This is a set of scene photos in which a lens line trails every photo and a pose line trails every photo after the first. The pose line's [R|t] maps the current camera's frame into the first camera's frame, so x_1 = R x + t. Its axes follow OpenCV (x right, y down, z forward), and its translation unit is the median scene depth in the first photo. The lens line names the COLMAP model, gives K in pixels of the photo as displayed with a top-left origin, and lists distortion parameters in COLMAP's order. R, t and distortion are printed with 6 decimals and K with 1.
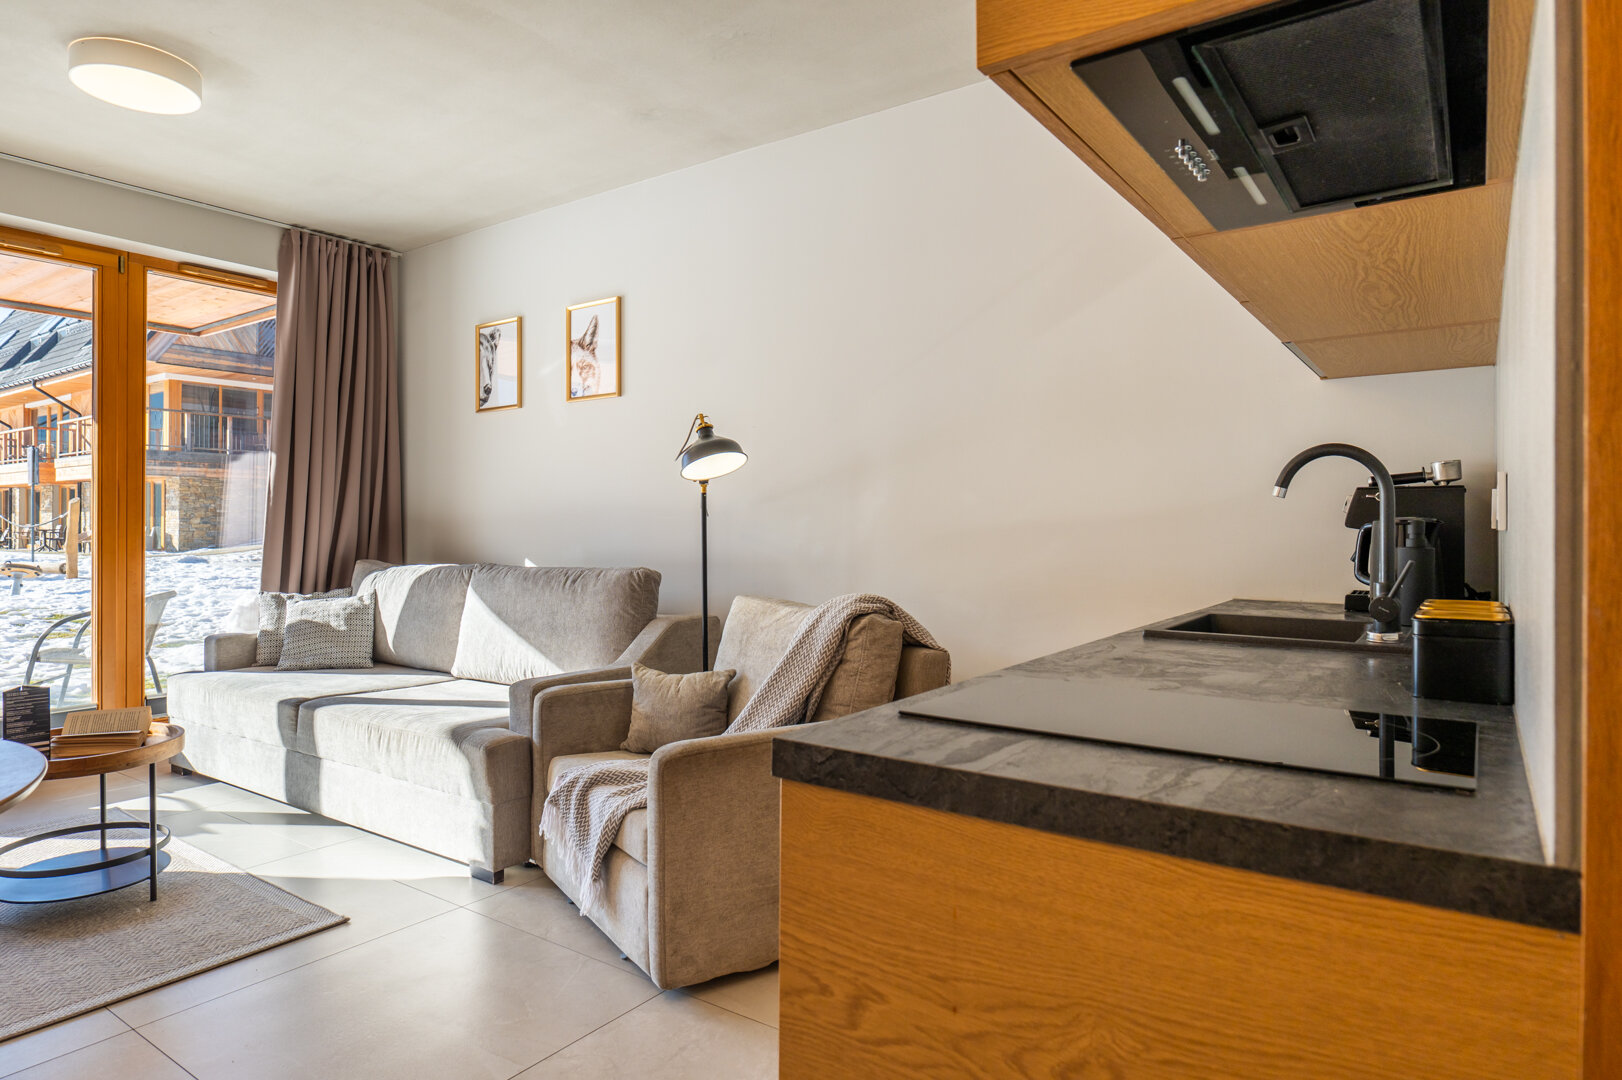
lens RADIAL K [[932.2, 0, 808.7], [0, 932.2, 531.8], [0, 0, 1]] dist [-0.002371, -0.000264]
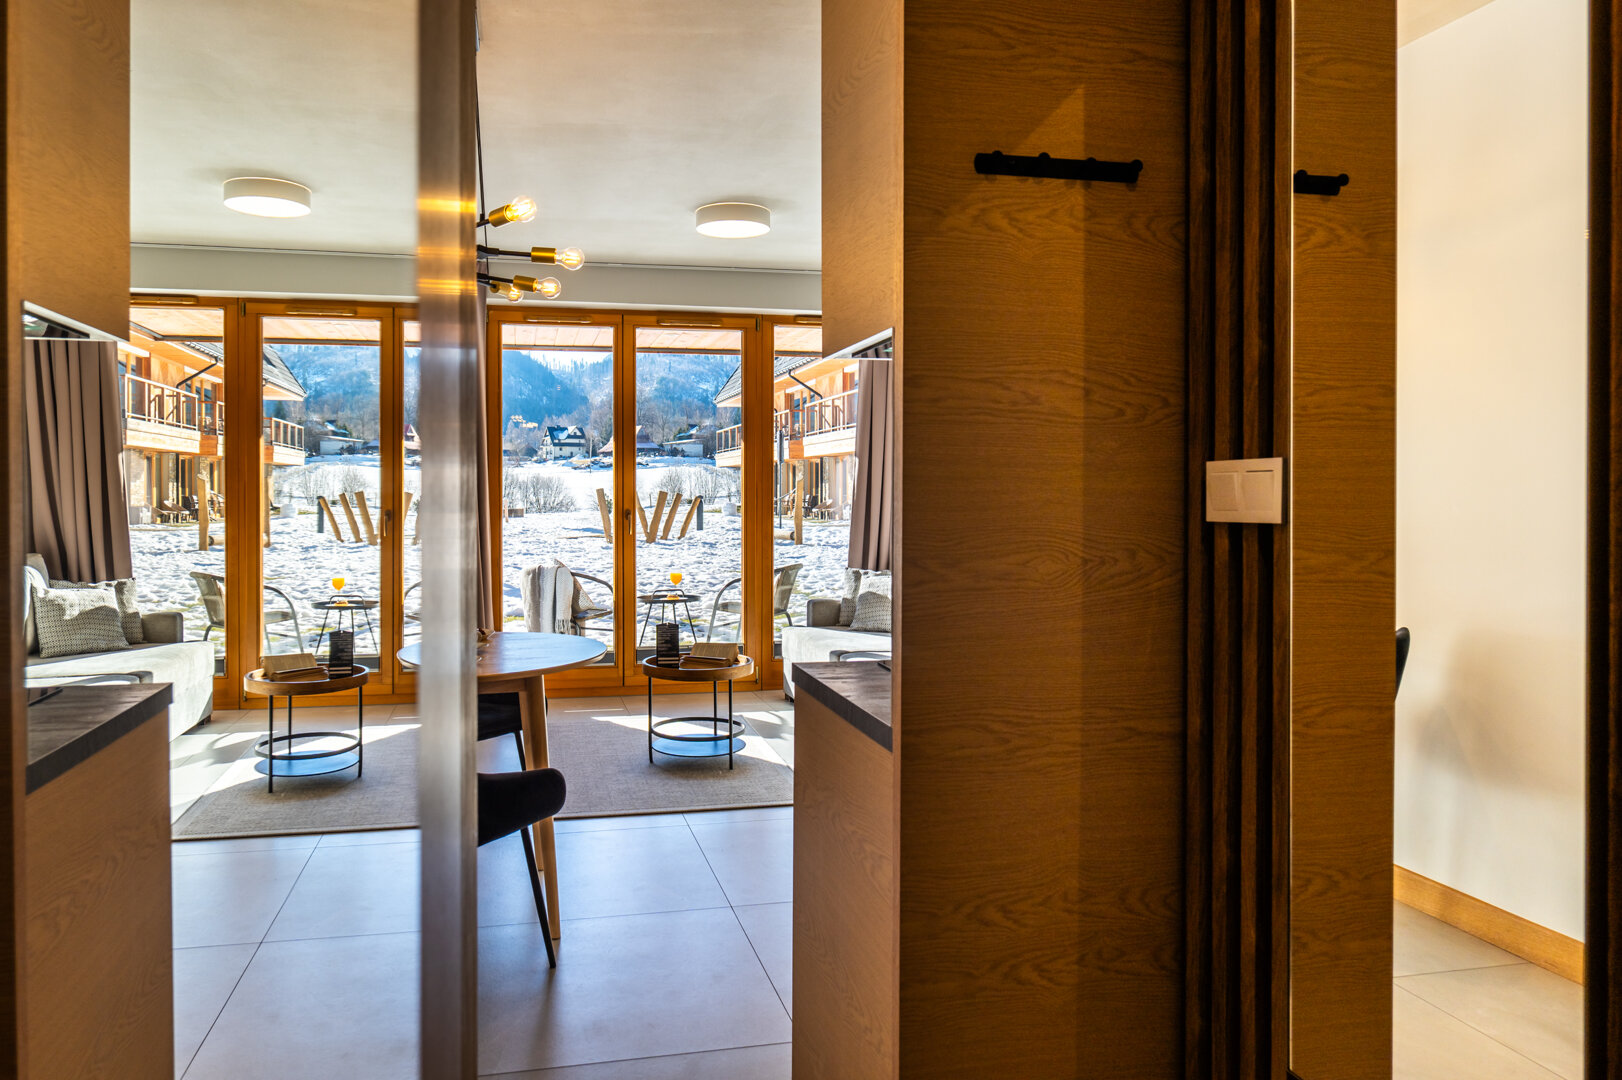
lens RADIAL K [[1101.8, 0, 808.7], [0, 1101.8, 535.9], [0, 0, 1]] dist [0.001893, 0.000033]
pose [[0.767482, 0.028331, -0.640444, 0.342468], [-0.006908, 0.999330, 0.035929, -0.033593], [0.641033, -0.023150, 0.767164, -0.188307]]
